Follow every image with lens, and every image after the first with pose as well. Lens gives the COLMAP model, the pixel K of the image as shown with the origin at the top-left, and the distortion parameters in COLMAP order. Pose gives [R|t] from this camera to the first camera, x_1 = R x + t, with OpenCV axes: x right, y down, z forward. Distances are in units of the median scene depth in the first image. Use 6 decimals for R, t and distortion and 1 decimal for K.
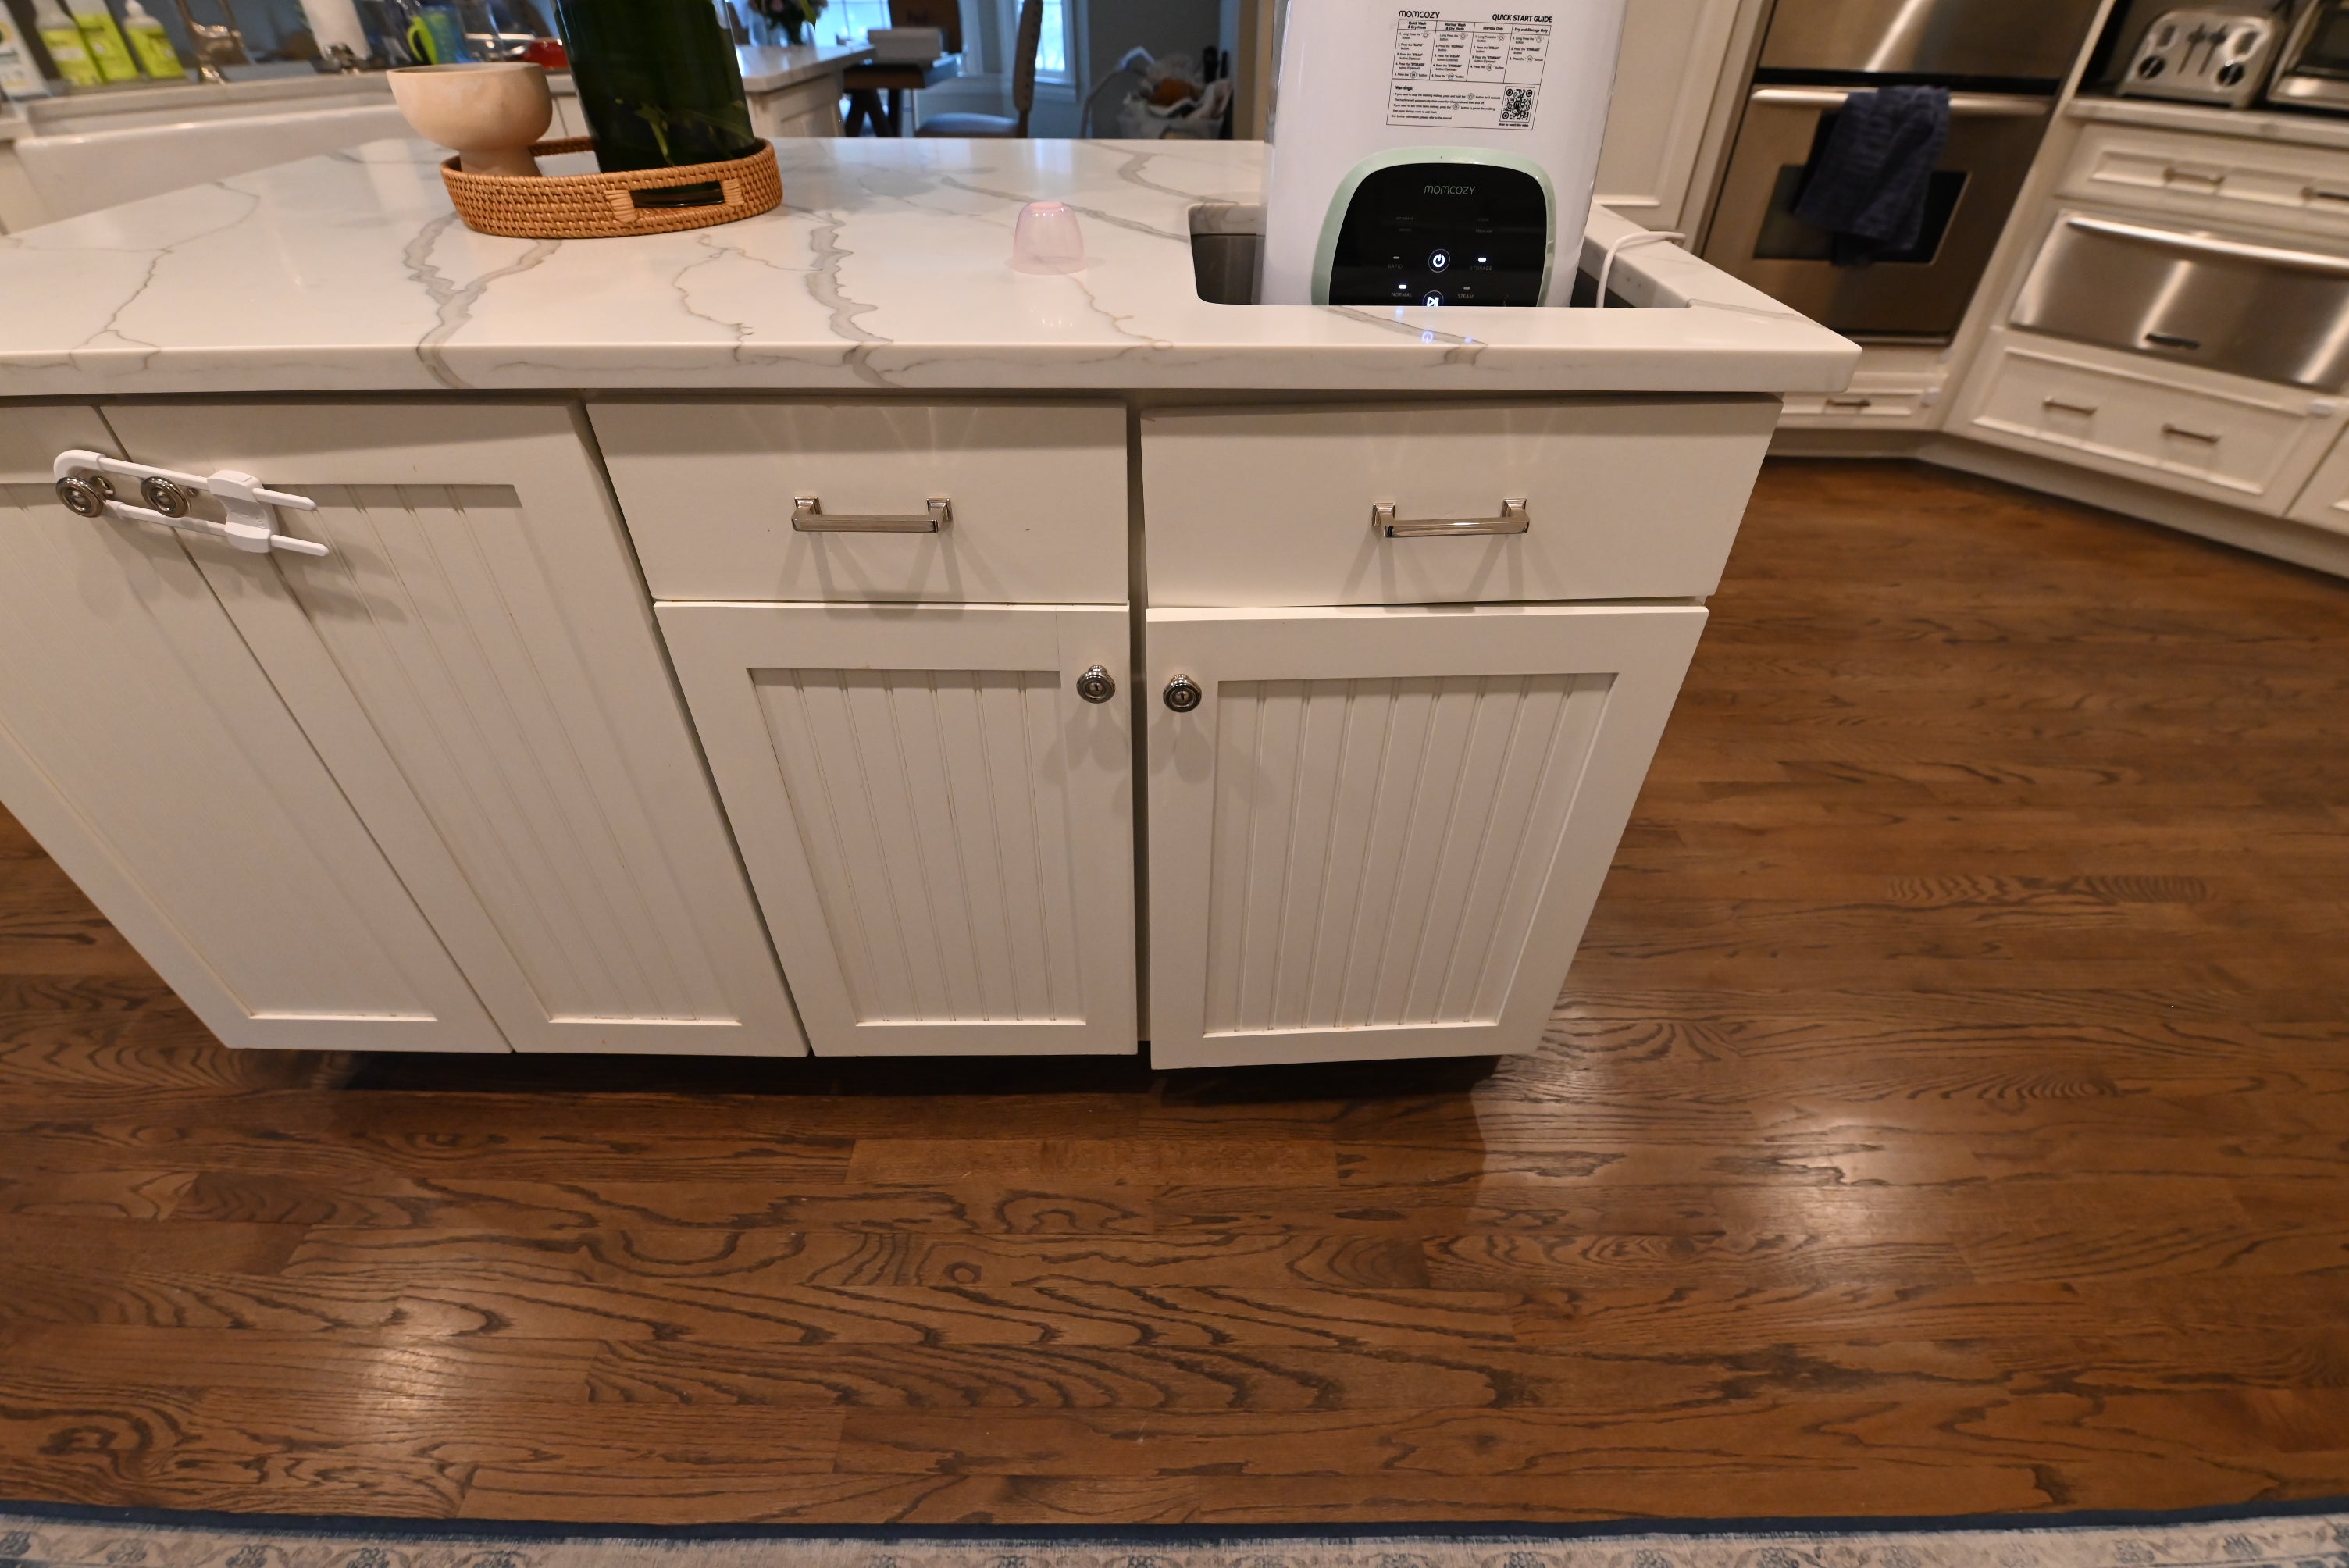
lens RADIAL K [[996.7, 0, 1179.2], [0, 996.7, 763.2], [0, 0, 1]] dist [-0.014214, -0.005224]
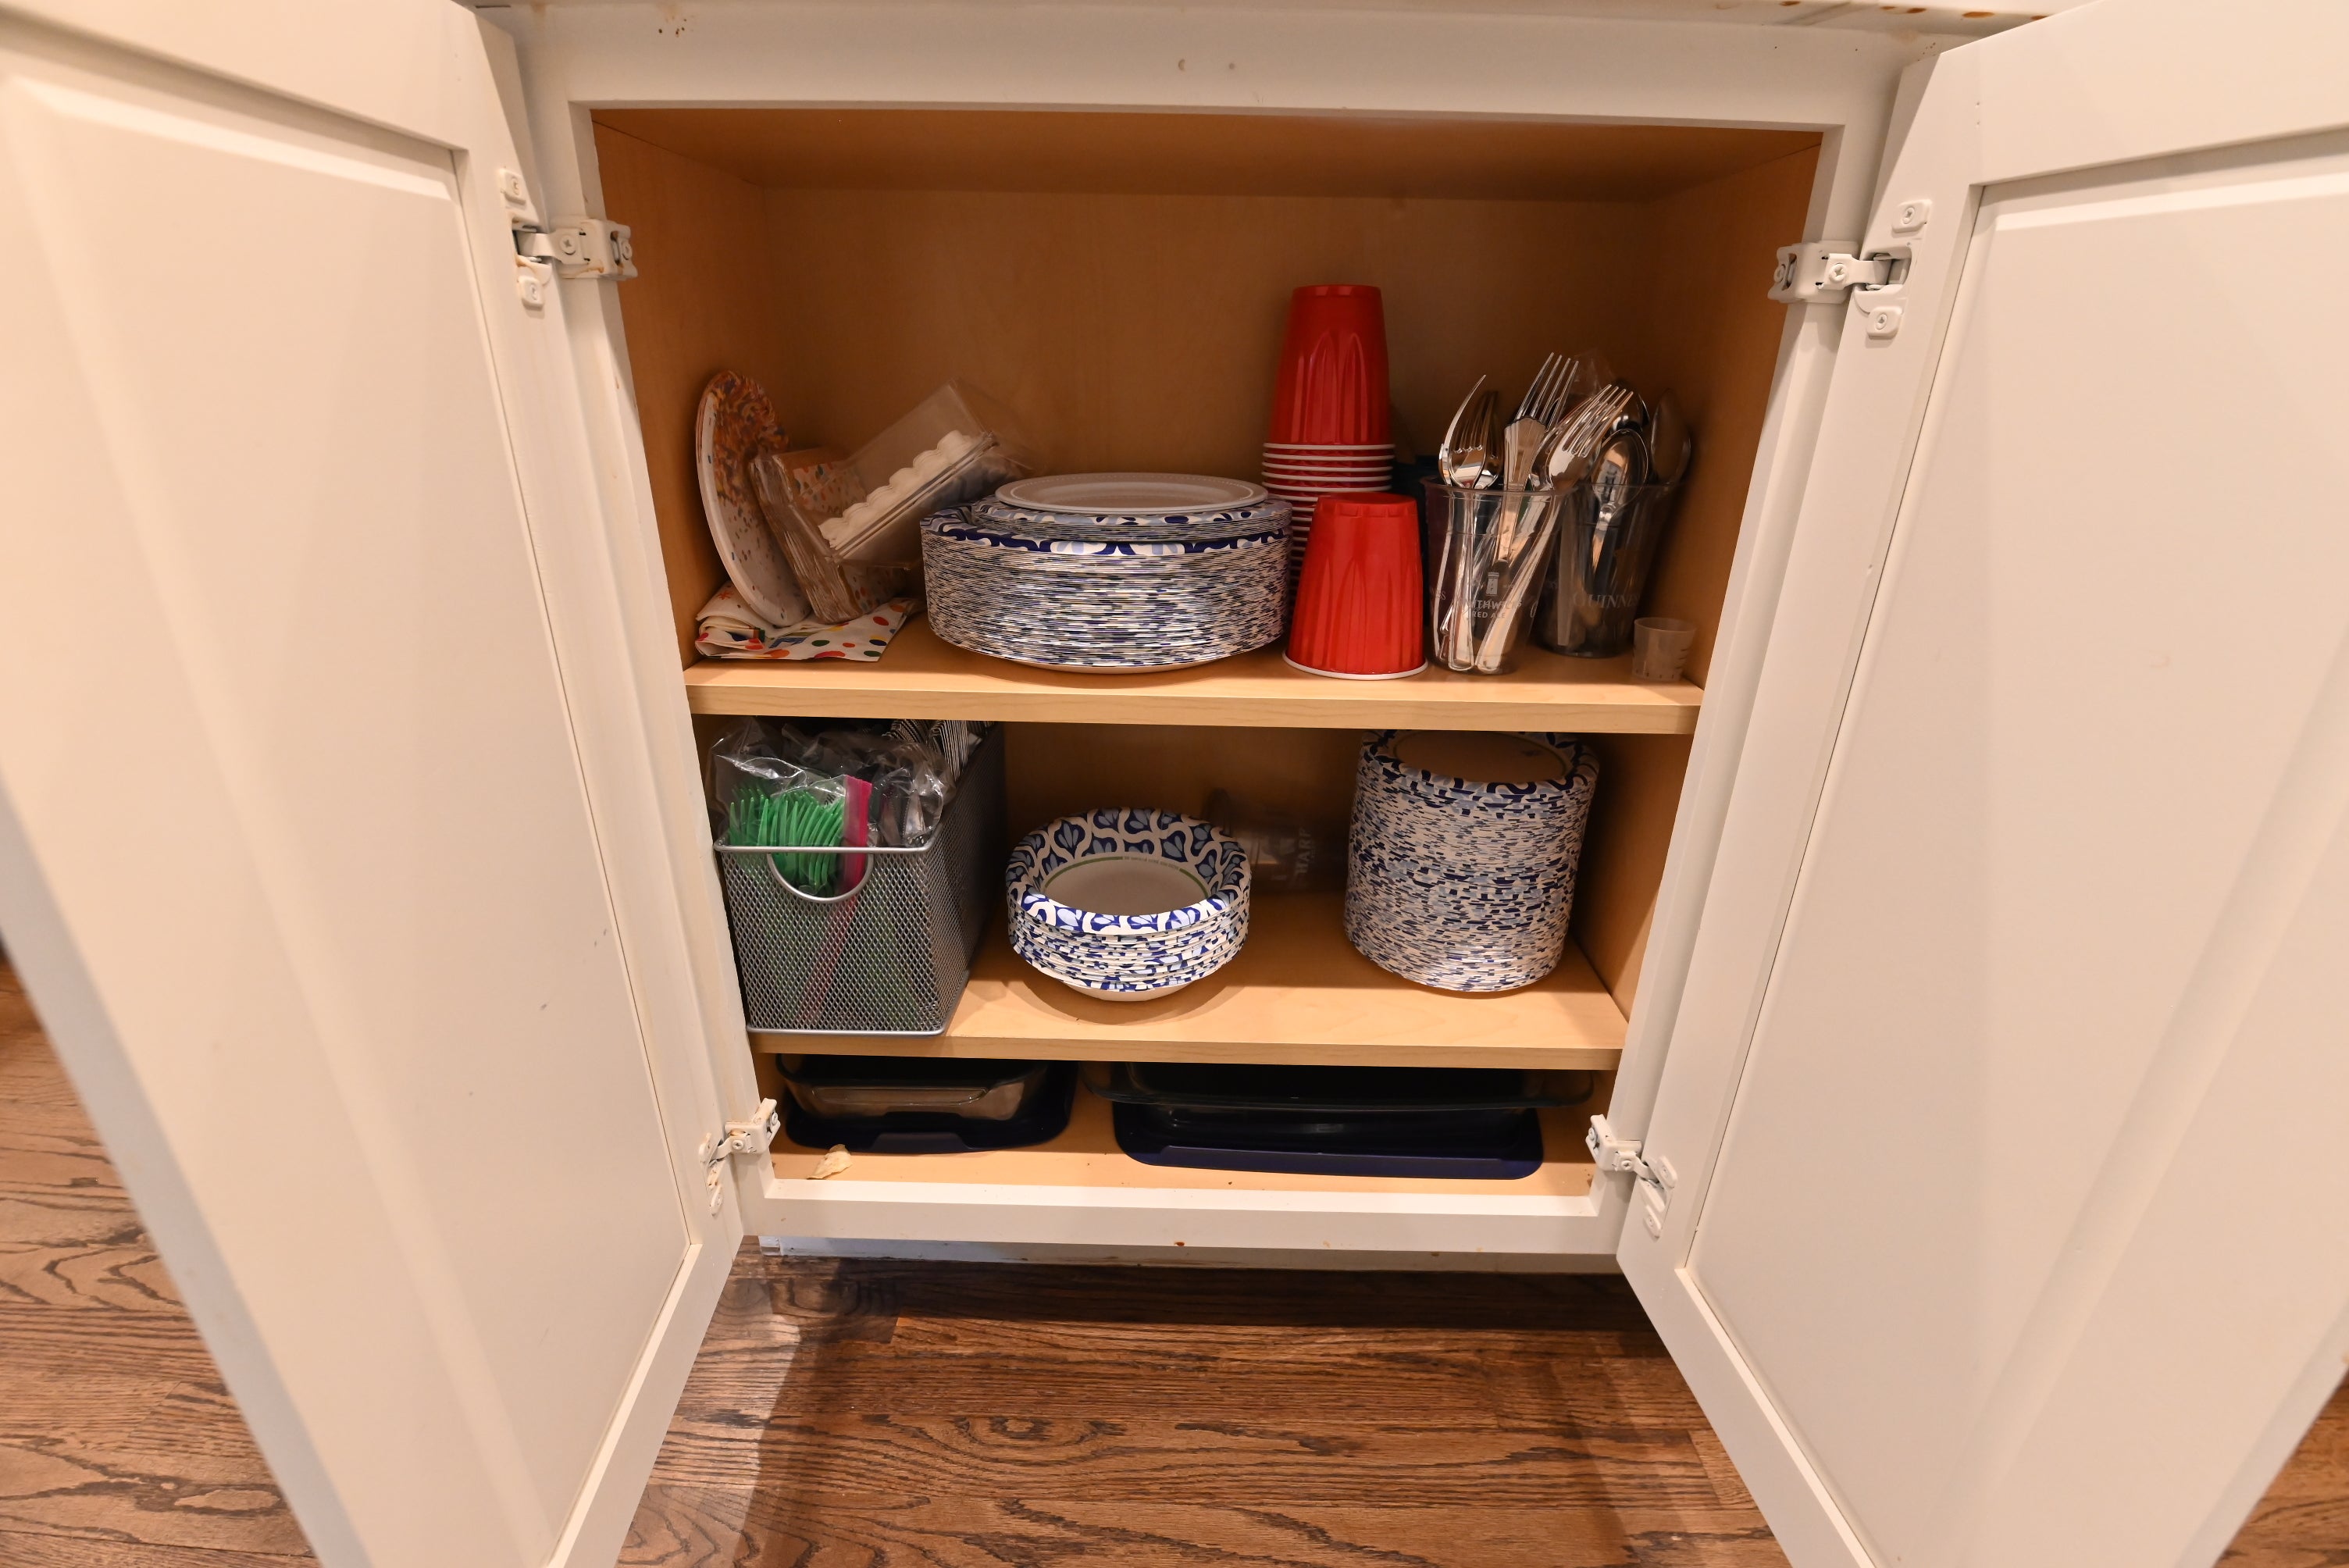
lens RADIAL K [[996.7, 0, 1177.8], [0, 996.7, 774.9], [0, 0, 1]] dist [-0.014214, -0.005224]
pose [[0.999776, 0.020269, 0.006147, -0.811754], [-0.017799, 0.961309, -0.274895, 0.195731], [-0.011481, 0.274724, 0.961455, 0.365285]]
